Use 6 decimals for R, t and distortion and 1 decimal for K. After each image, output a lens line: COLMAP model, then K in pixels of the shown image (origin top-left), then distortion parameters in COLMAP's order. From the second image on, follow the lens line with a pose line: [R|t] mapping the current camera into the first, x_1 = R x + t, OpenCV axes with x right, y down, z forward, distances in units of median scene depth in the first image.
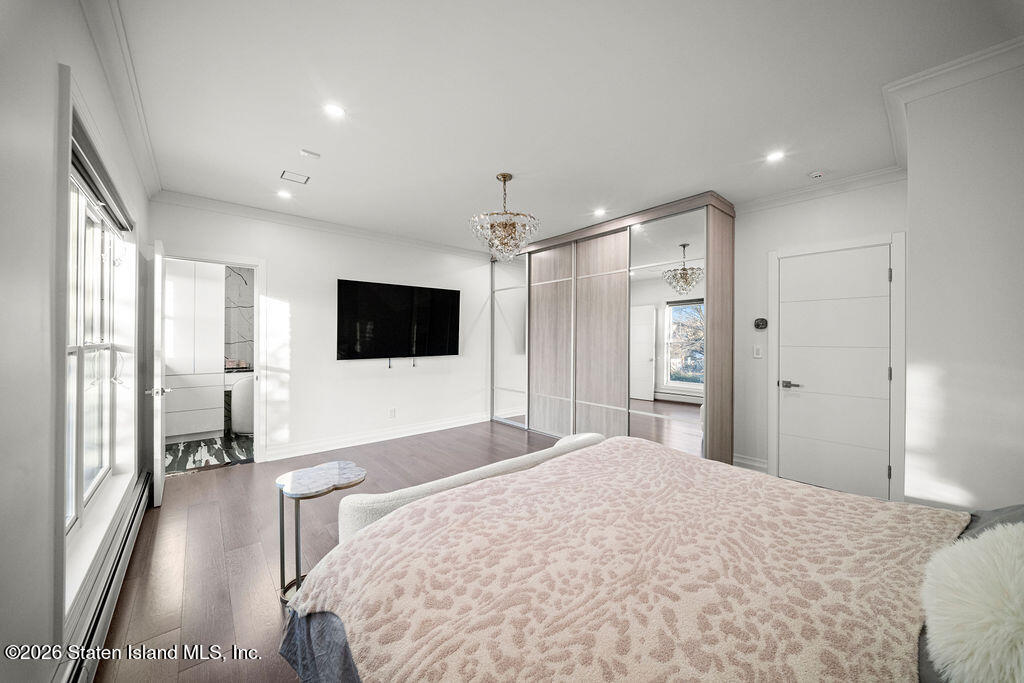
lens RADIAL K [[361.8, 0, 514.3], [0, 361.8, 338.0], [0, 0, 1]] dist [0.009090, -0.008820]
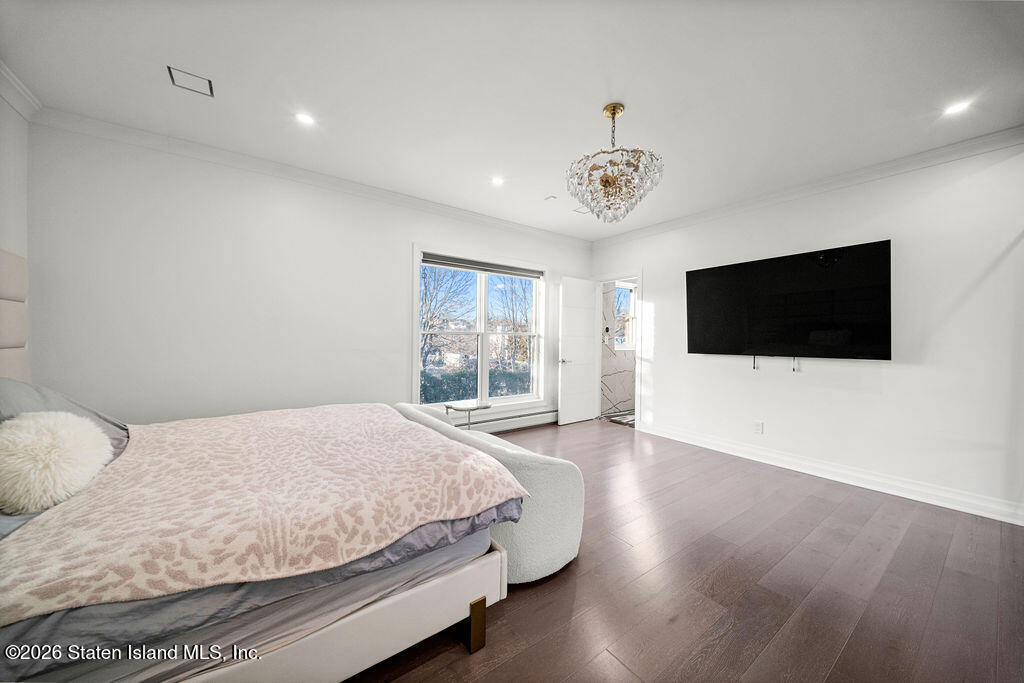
lens RADIAL K [[361.8, 0, 514.3], [0, 361.8, 338.0], [0, 0, 1]] dist [0.009090, -0.008820]
pose [[-0.086268, -0.005168, -0.996259, 1.476678], [-0.012000, 0.999919, -0.004148, 0.081056], [0.996200, 0.011597, -0.086323, 1.694891]]
